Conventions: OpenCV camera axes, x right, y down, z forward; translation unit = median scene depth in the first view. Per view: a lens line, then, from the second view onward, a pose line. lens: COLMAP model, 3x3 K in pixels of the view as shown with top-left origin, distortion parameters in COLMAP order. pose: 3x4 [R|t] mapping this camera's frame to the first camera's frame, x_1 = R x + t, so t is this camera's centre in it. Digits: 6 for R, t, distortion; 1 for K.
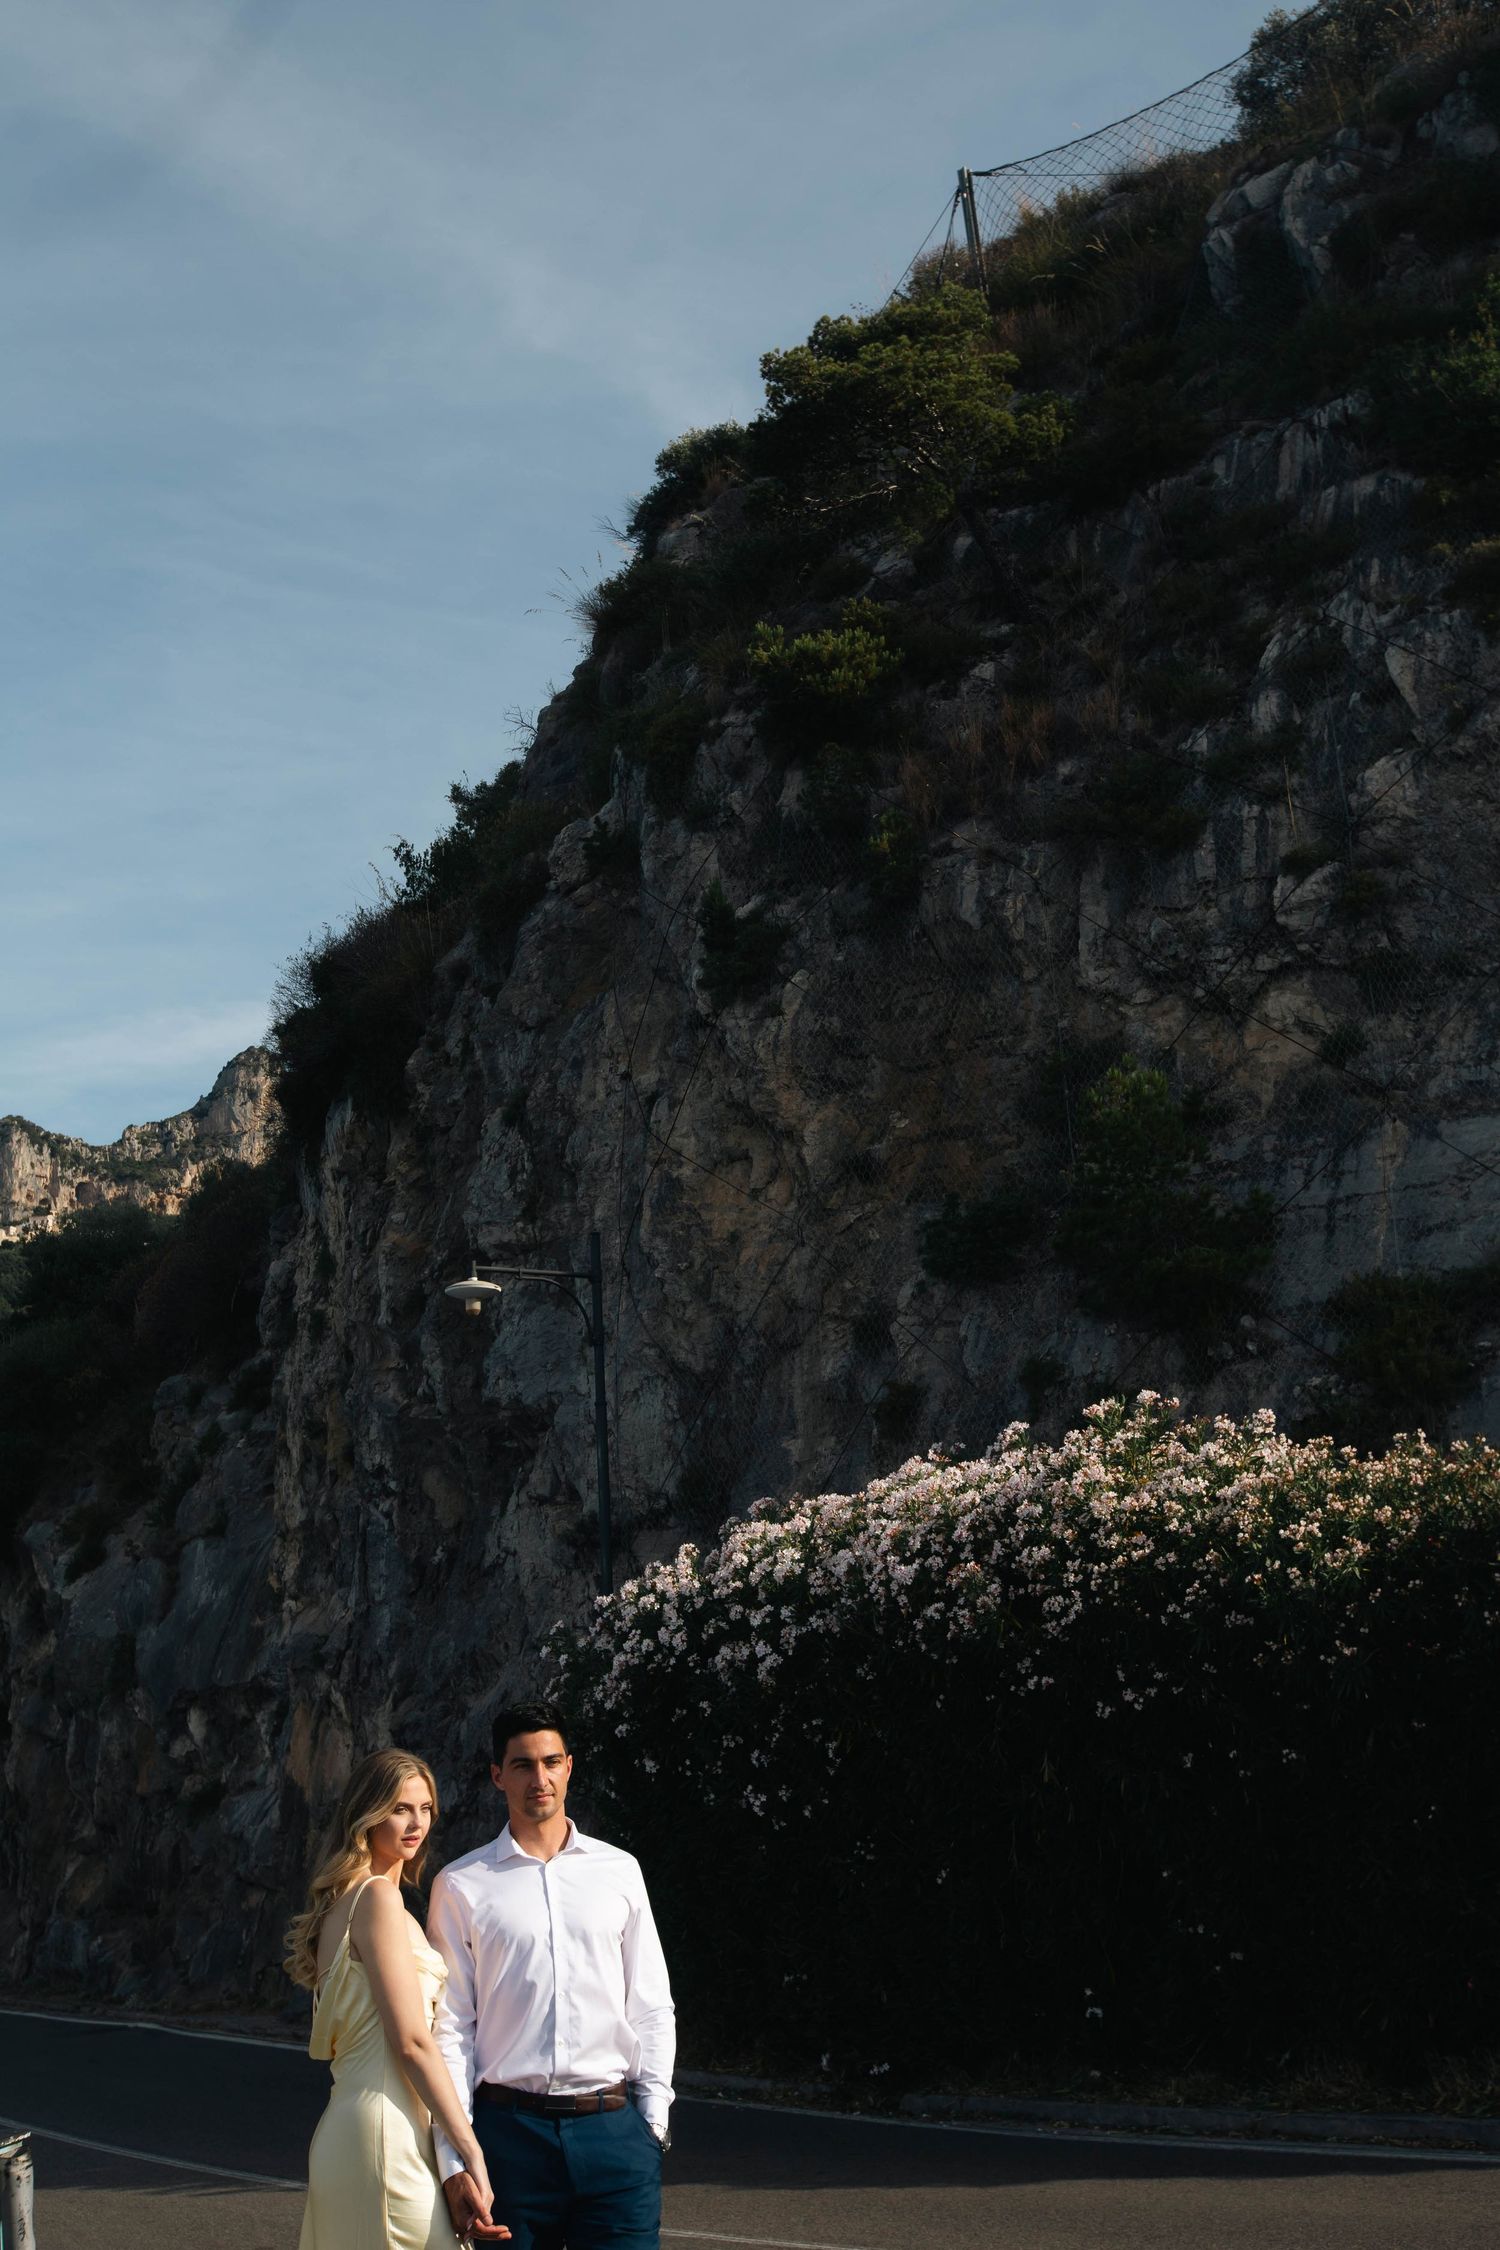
lens RADIAL K [[2137.0, 0, 757.8], [0, 2137.0, 1130.2], [0, 0, 1]] dist [0.022580, 0.000000]
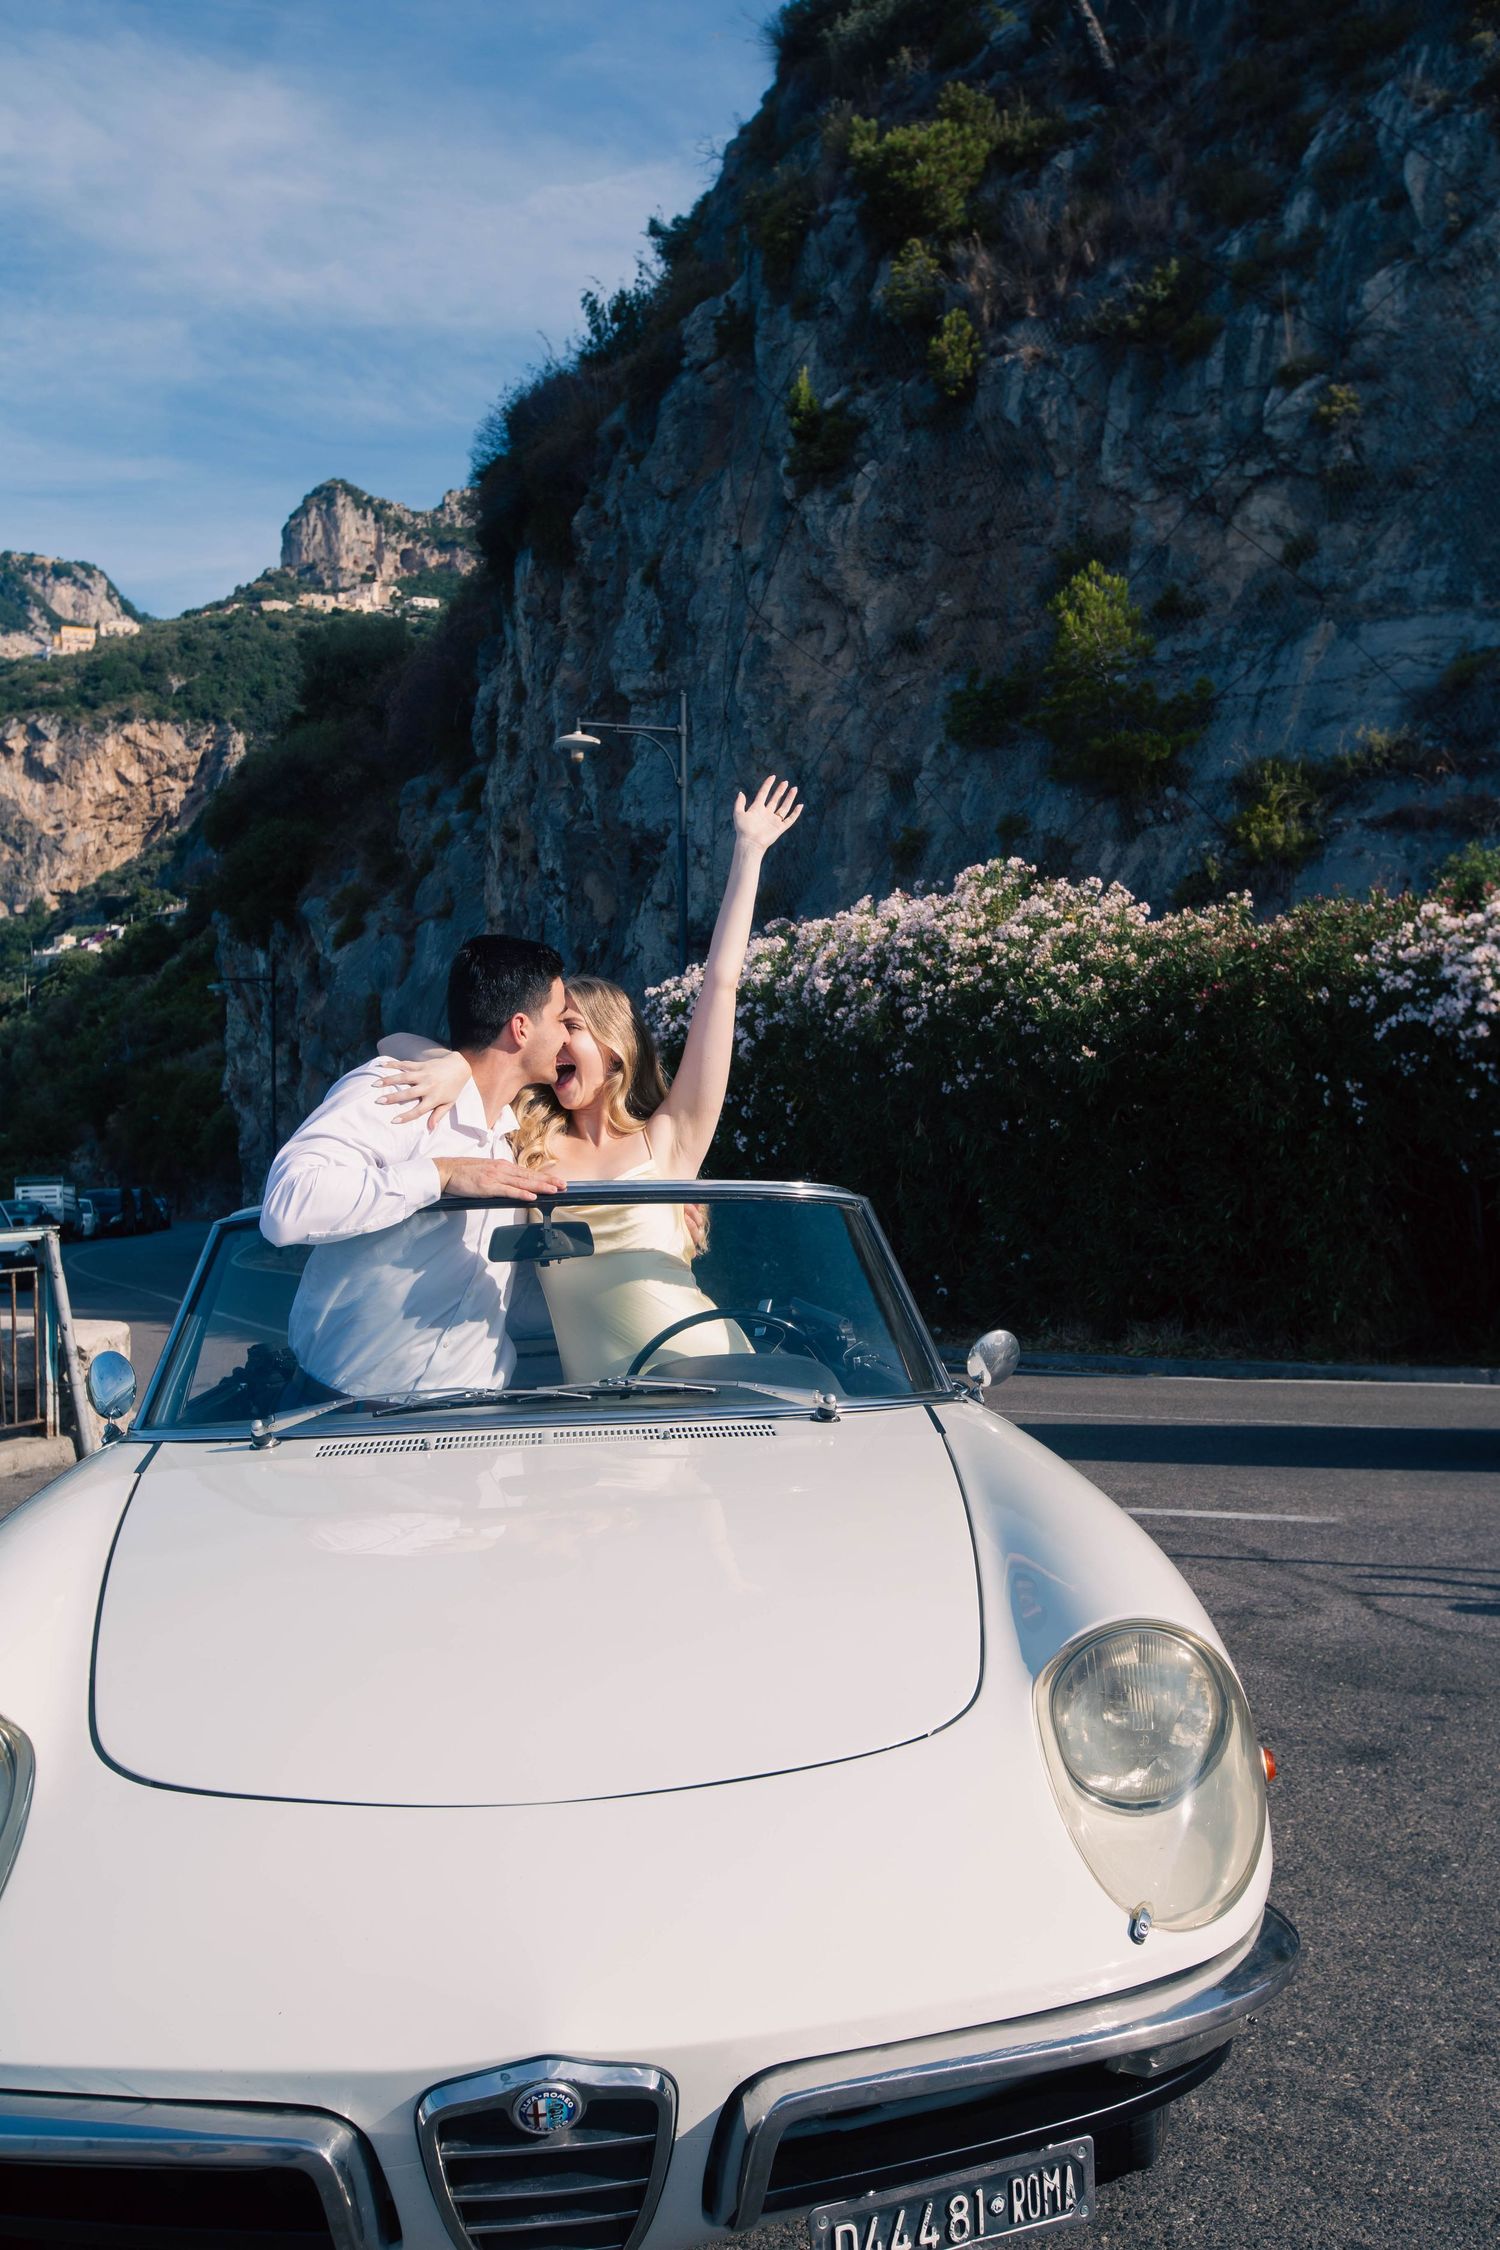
lens RADIAL K [[2121.0, 0, 746.7], [0, 2121.0, 1150.7], [0, 0, 1]] dist [0.023939, 0.000000]
pose [[0.987959, 0.053732, -0.145084, 0.140679], [-0.008584, 0.955347, 0.295362, -0.057735], [0.154476, -0.290560, 0.944305, -0.200274]]
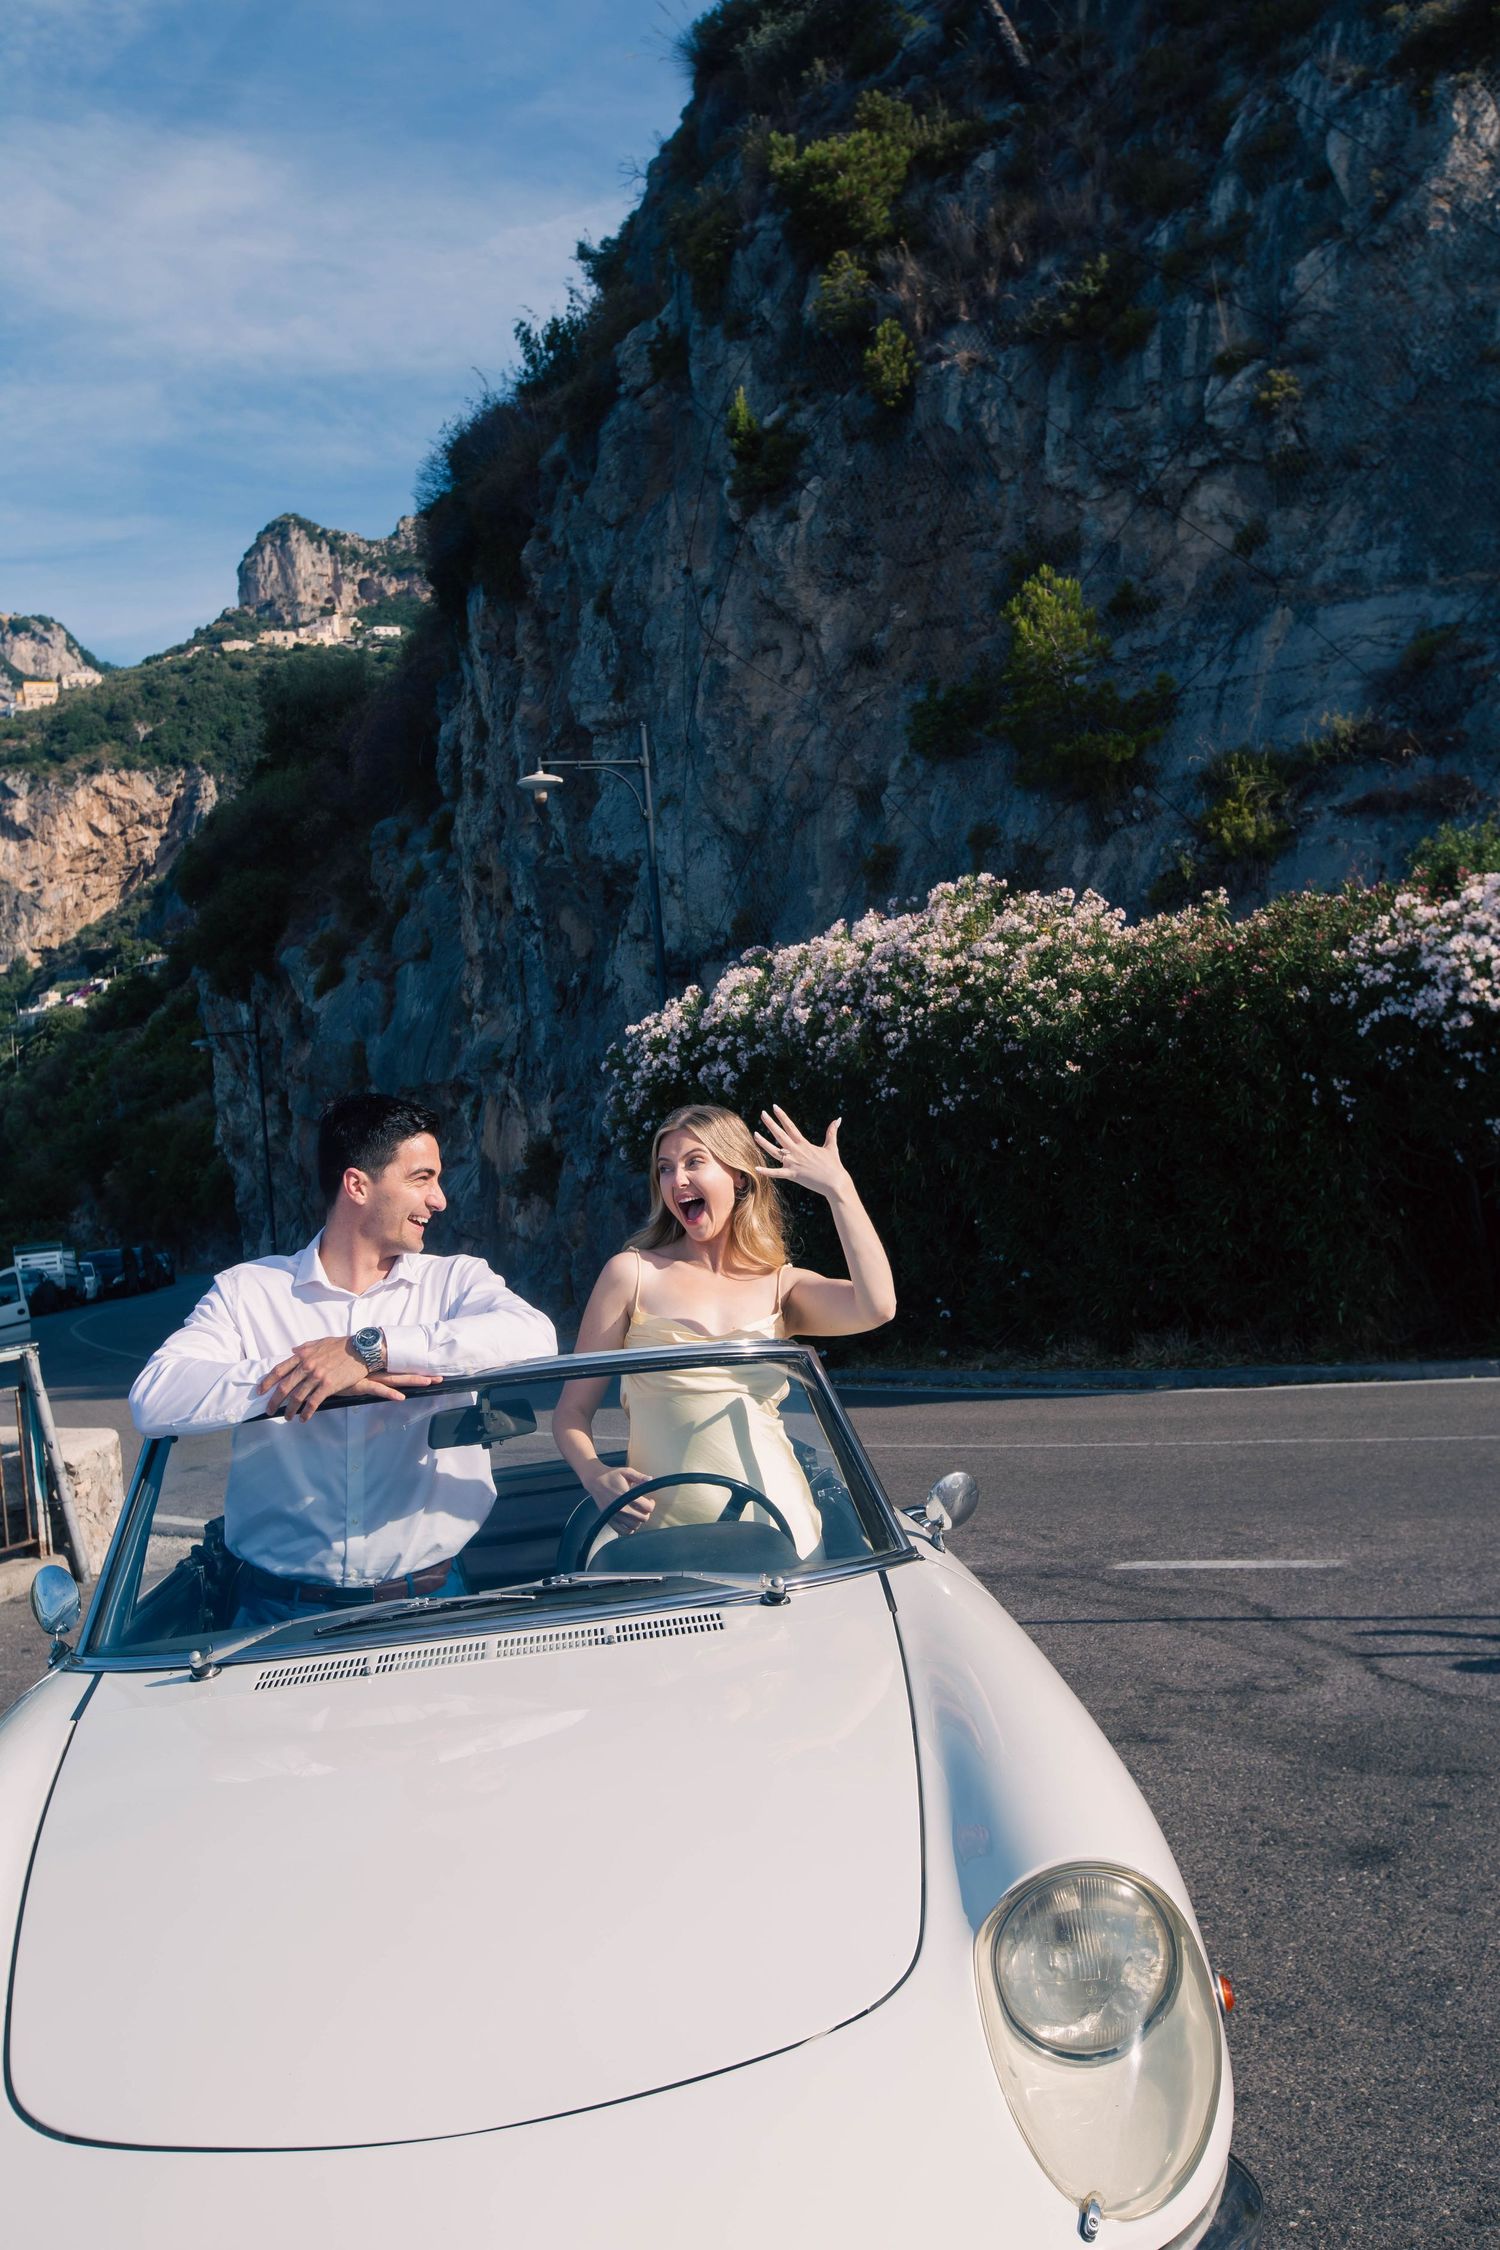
lens RADIAL K [[2137.0, 0, 752.2], [0, 2137.0, 1148.8], [0, 0, 1]] dist [0.022580, 0.000000]
pose [[0.989313, -0.020125, -0.144415, 0.145879], [0.062044, 0.954392, 0.292038, -0.068684], [0.131951, -0.297877, 0.945441, -0.193970]]
